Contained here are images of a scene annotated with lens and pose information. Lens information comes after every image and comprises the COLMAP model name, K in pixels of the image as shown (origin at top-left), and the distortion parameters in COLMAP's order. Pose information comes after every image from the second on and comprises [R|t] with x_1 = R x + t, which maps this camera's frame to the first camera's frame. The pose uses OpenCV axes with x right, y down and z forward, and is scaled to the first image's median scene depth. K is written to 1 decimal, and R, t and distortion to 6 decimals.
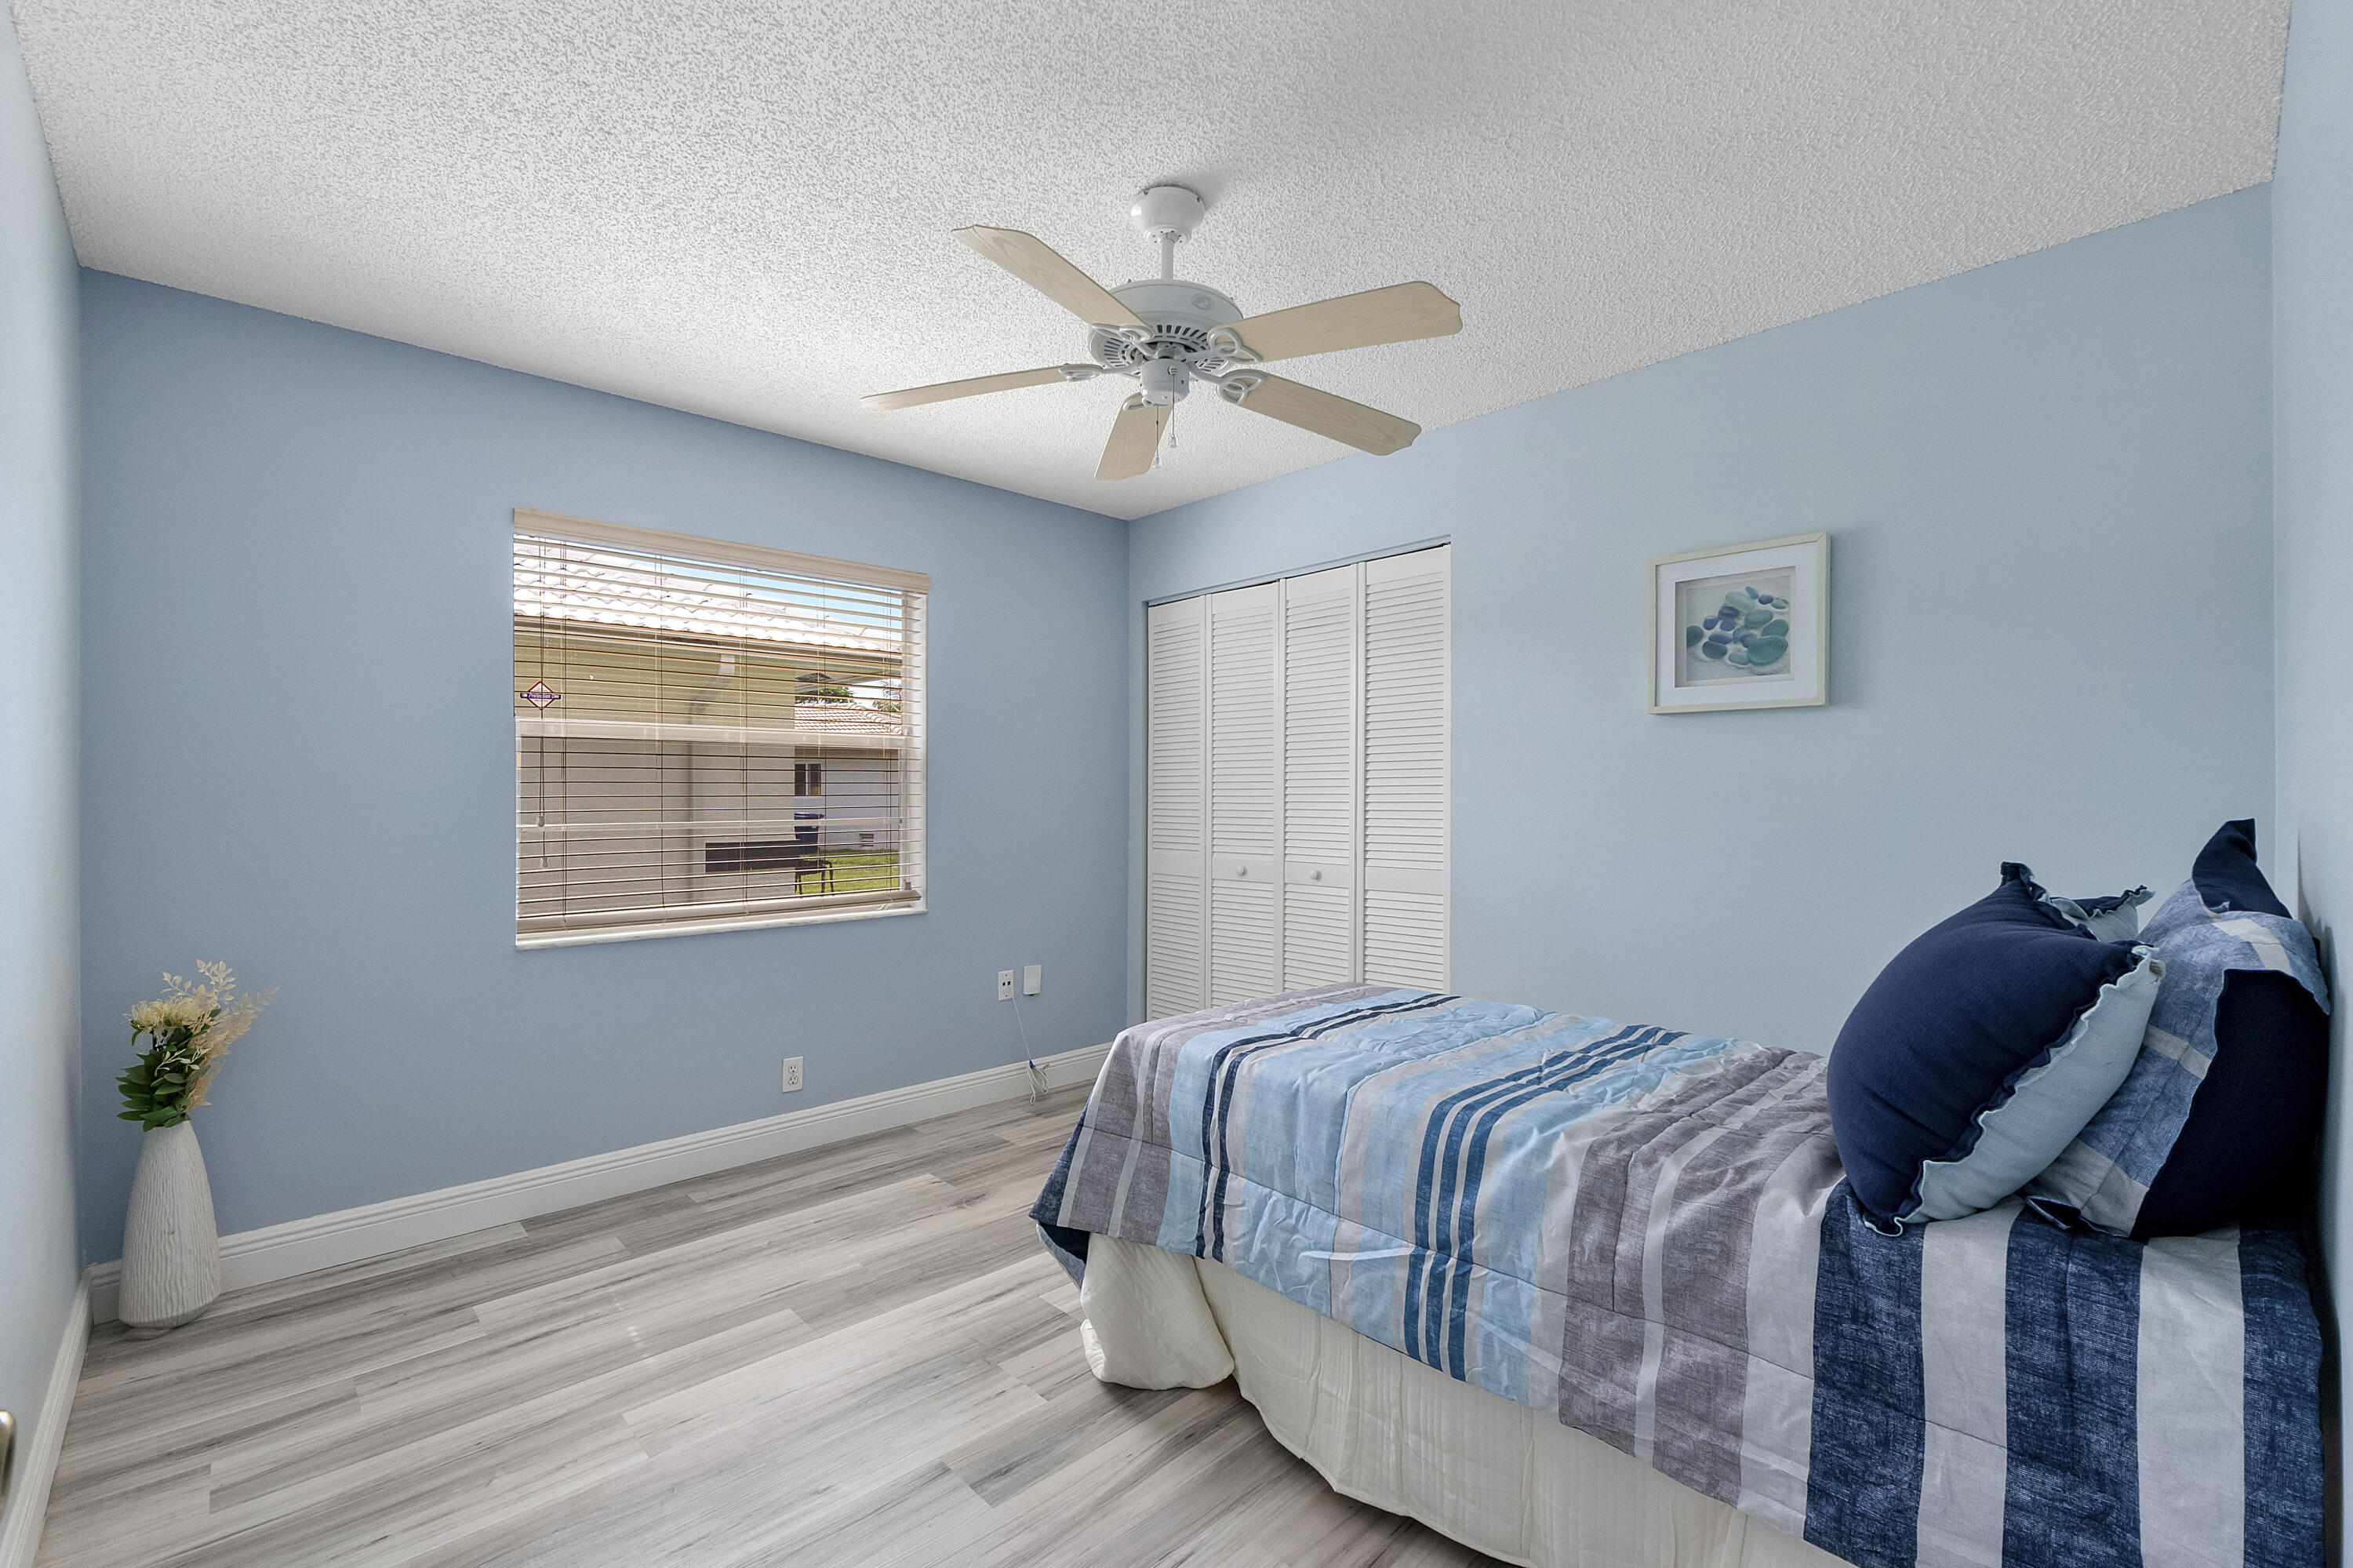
lens RADIAL K [[1001.1, 0, 1184.4], [0, 1001.1, 780.4], [0, 0, 1]] dist [-0.005605, -0.000097]
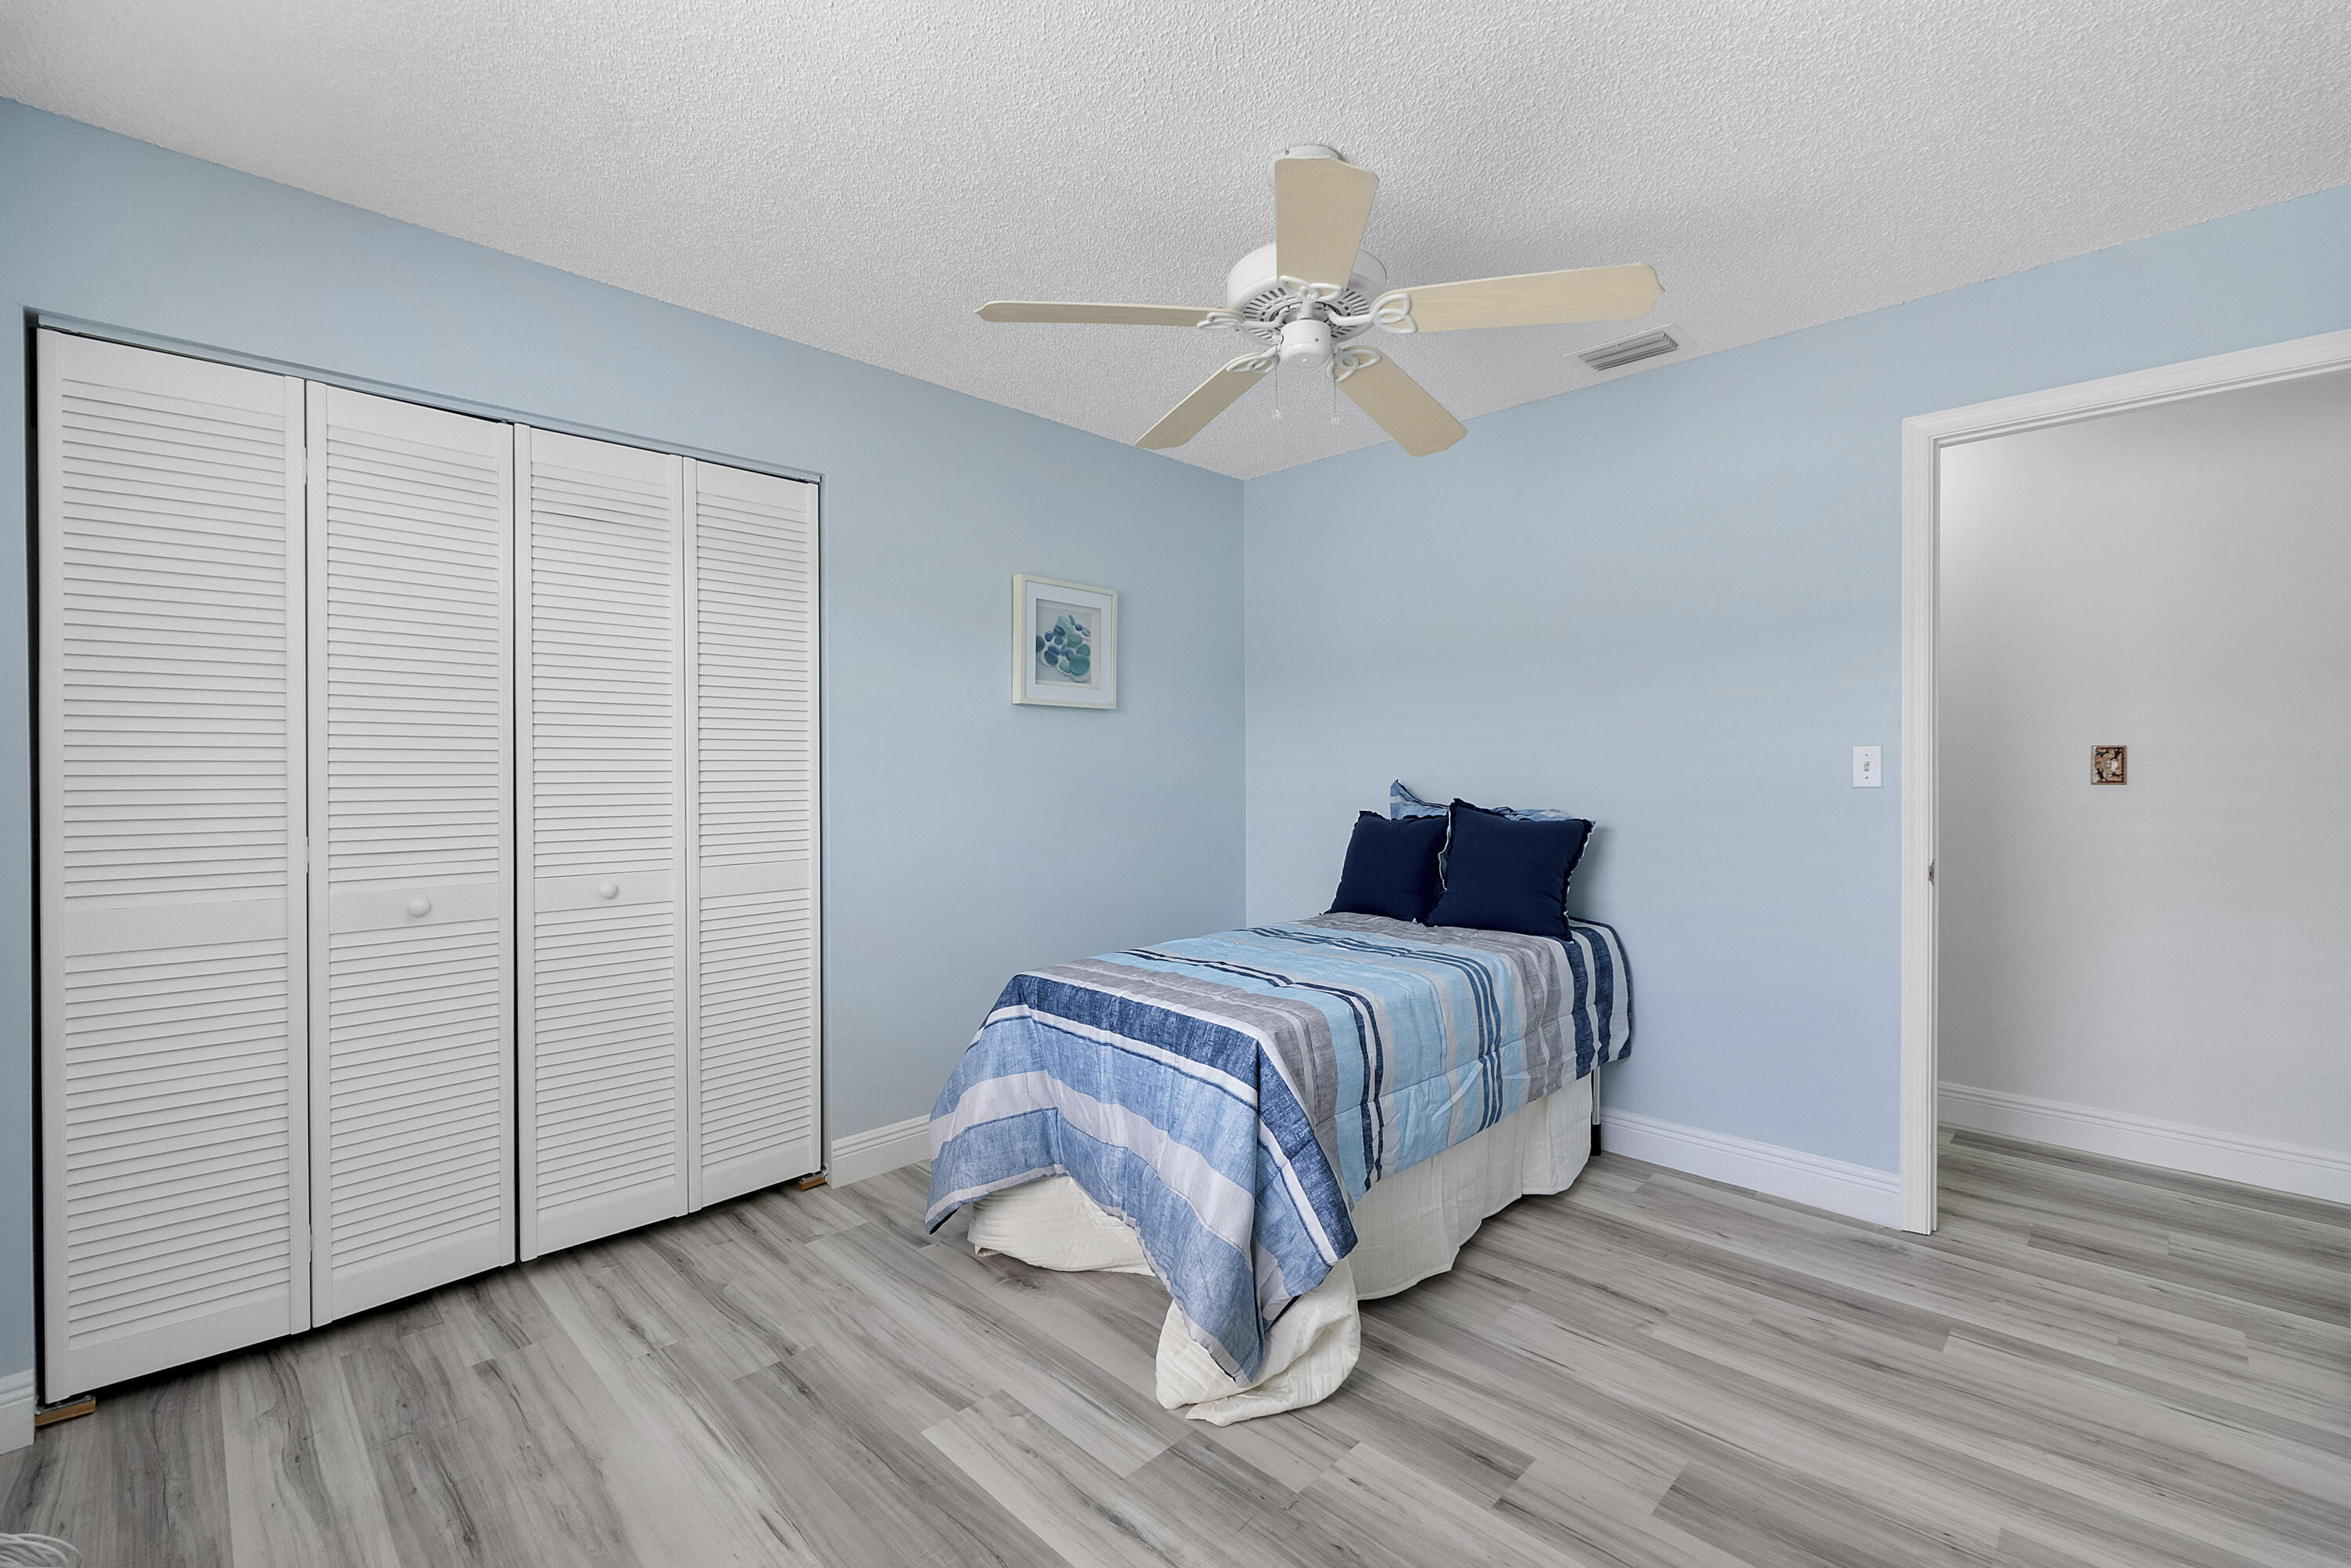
lens RADIAL K [[1000.2, 0, 1183.4], [0, 1000.2, 780.4], [0, 0, 1]] dist [-0.005605, -0.000097]
pose [[-0.025568, -0.006735, 0.999650, -0.763046], [-0.006385, 0.999958, 0.006574, 0.016113], [-0.999653, -0.006215, -0.025610, 0.879909]]
